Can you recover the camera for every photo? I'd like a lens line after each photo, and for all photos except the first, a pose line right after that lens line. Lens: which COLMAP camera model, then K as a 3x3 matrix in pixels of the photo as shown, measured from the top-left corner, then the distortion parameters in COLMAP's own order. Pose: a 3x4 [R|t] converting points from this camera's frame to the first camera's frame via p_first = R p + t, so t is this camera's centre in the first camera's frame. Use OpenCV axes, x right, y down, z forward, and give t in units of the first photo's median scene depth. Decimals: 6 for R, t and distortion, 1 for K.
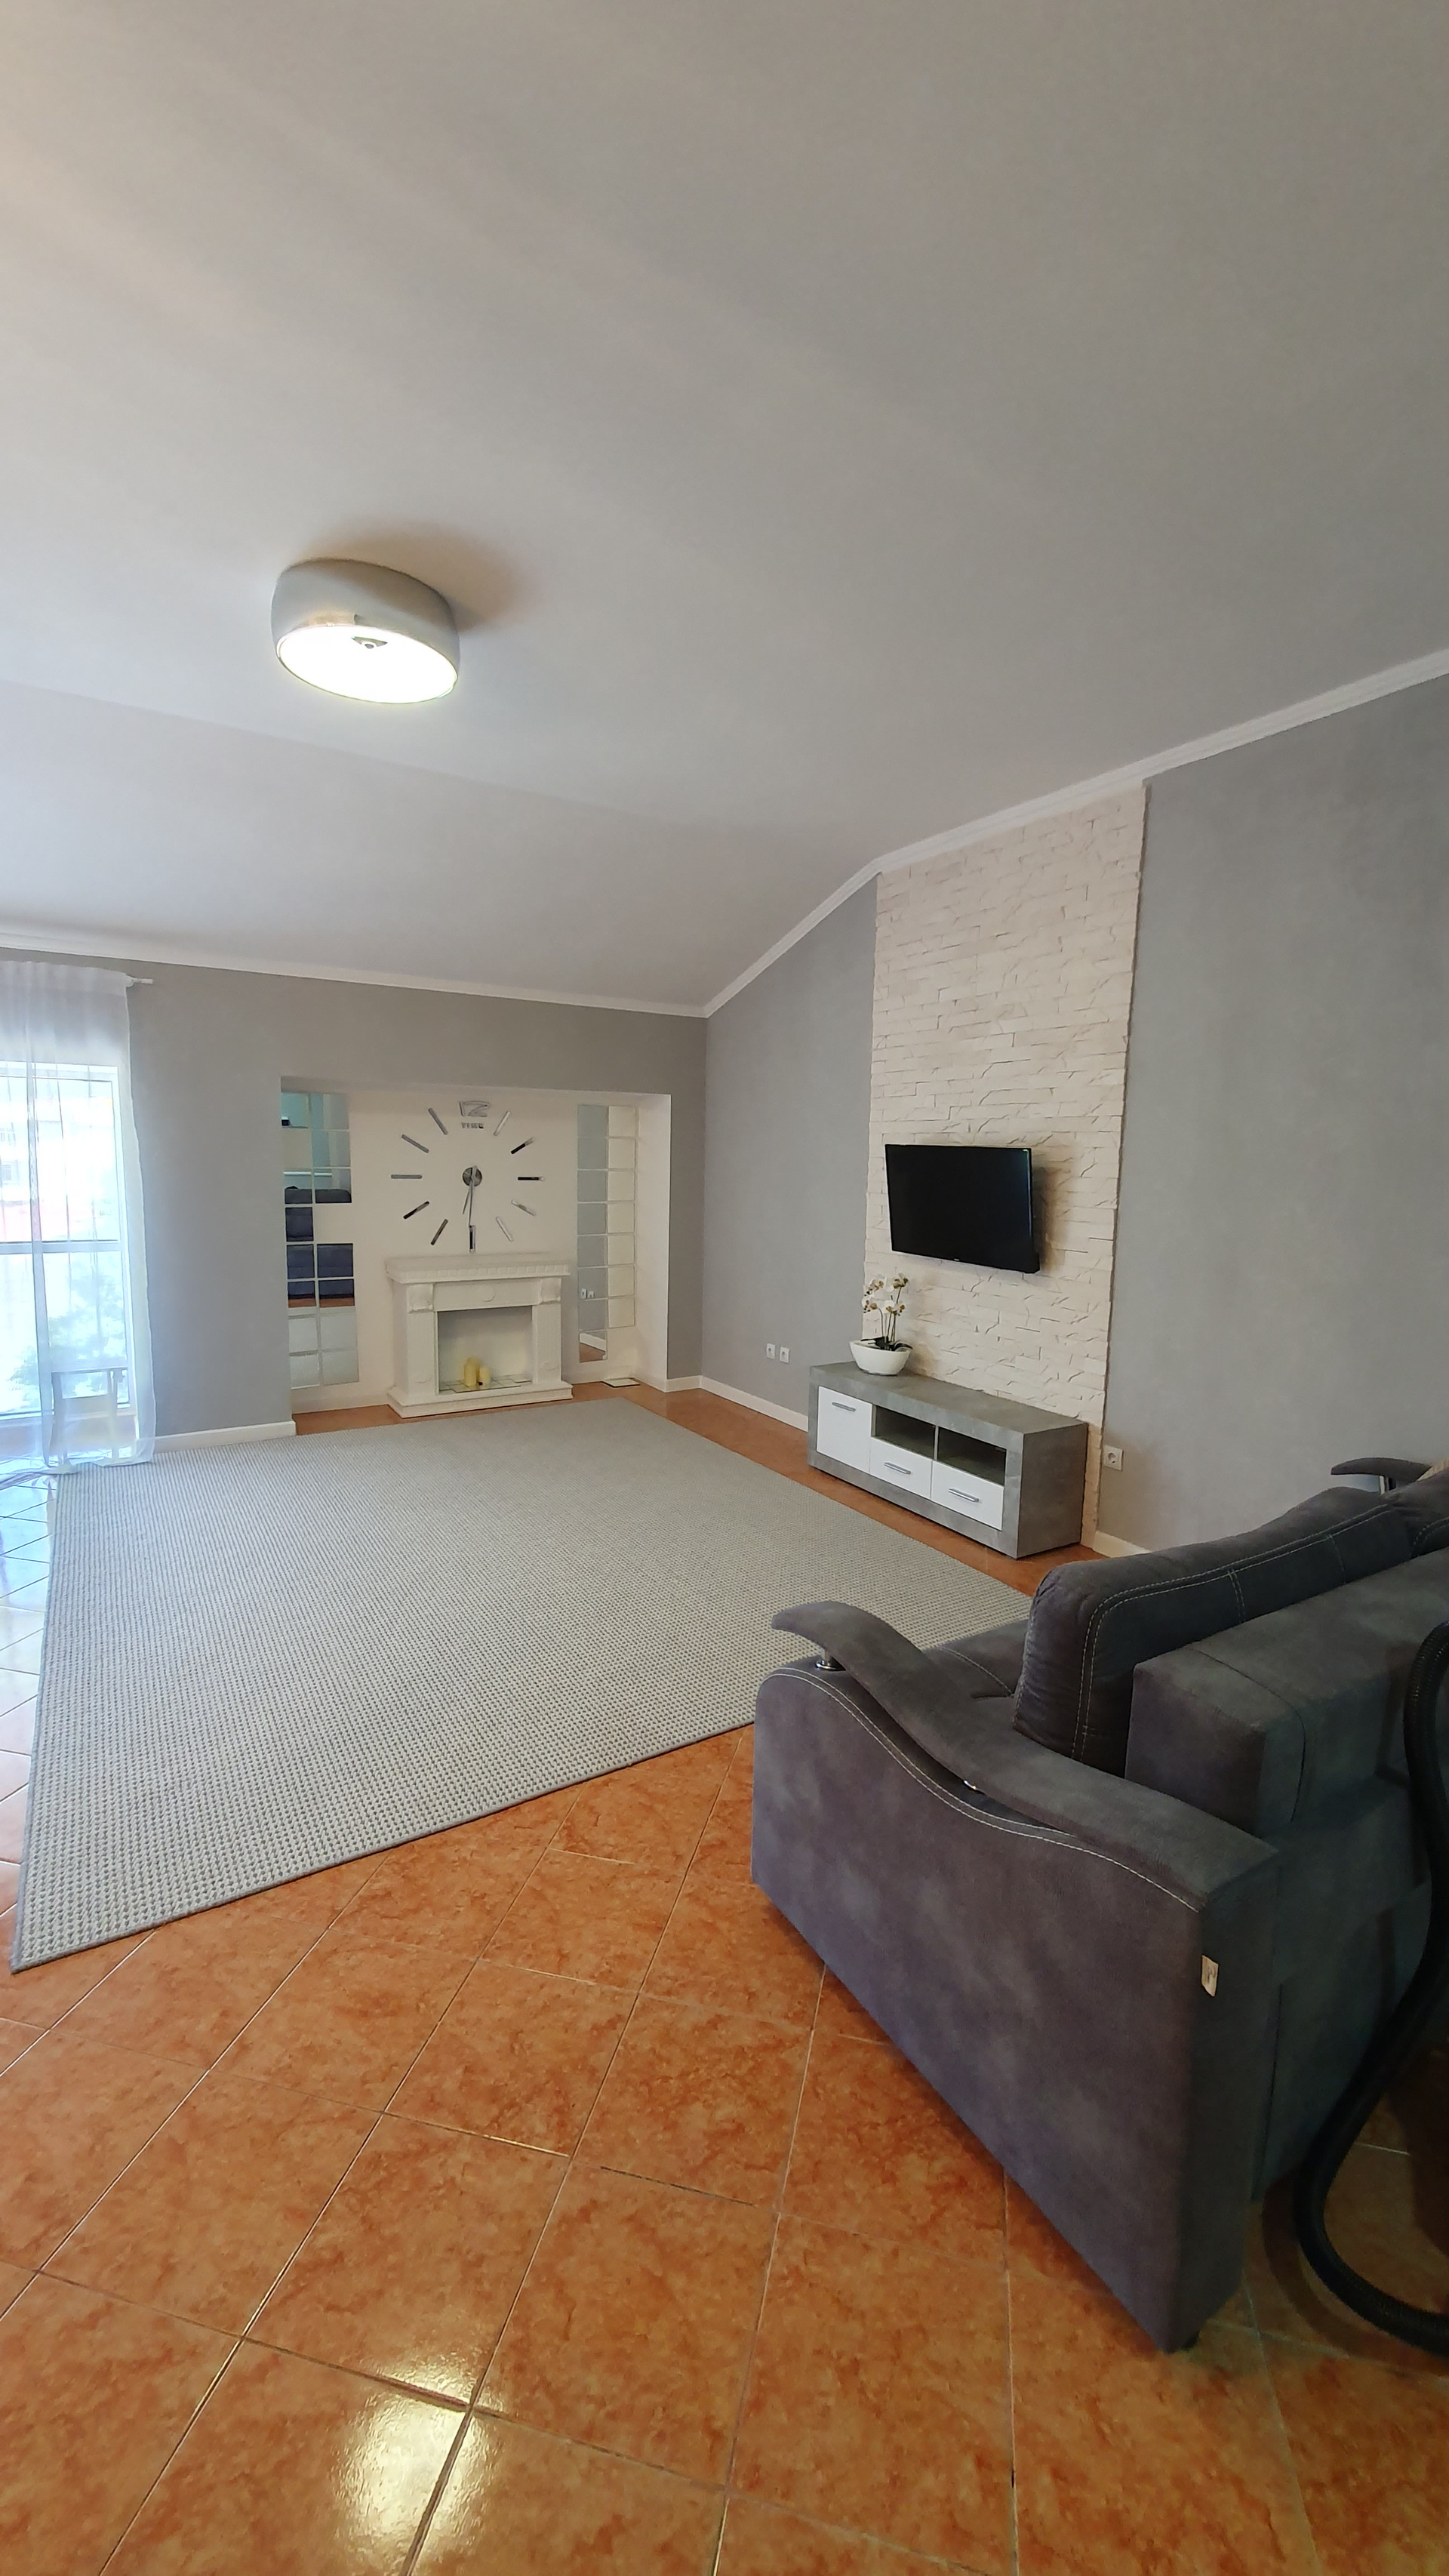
lens RADIAL K [[1021.7, 0, 727.9], [0, 1021.7, 1275.4], [0, 0, 1]] dist [0.000510, 0.000083]
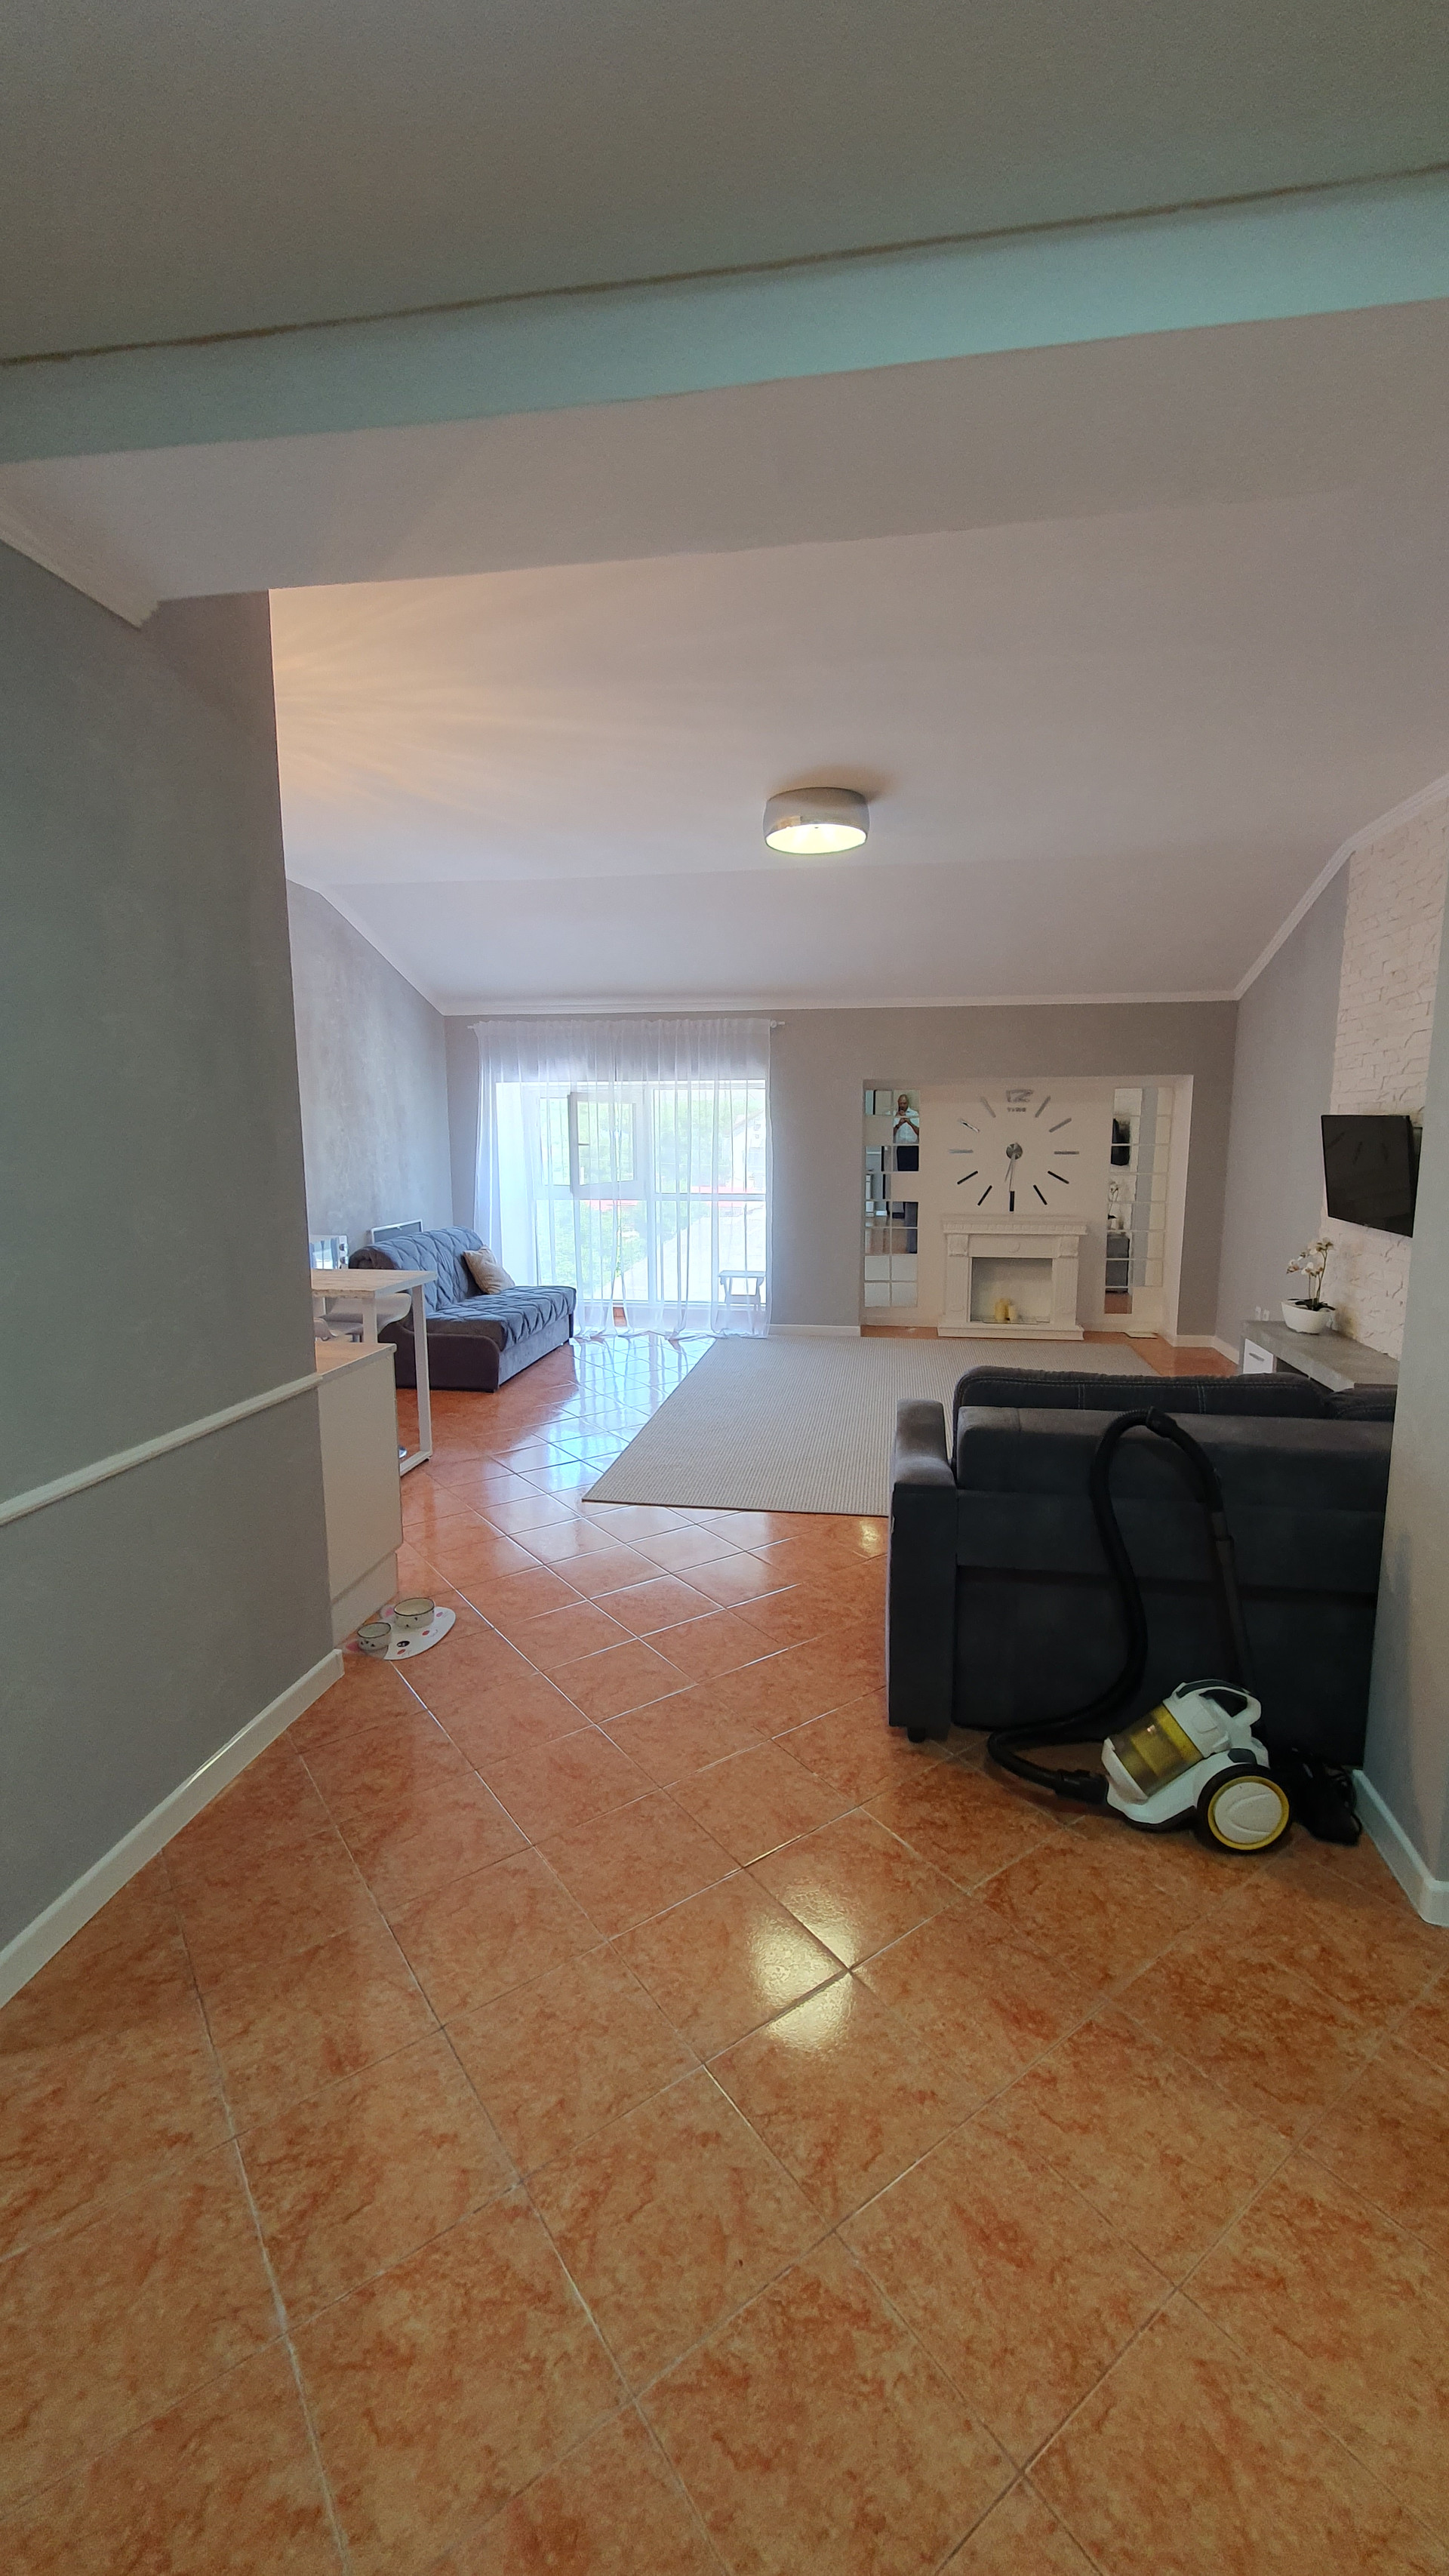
lens RADIAL K [[1021.7, 0, 727.9], [0, 1021.7, 1275.4], [0, 0, 1]] dist [0.000510, 0.000083]
pose [[0.751396, 0.071552, -0.655961, 0.367552], [-0.061755, 0.997366, 0.038053, 0.032118], [0.656956, 0.011916, 0.753835, -0.183071]]
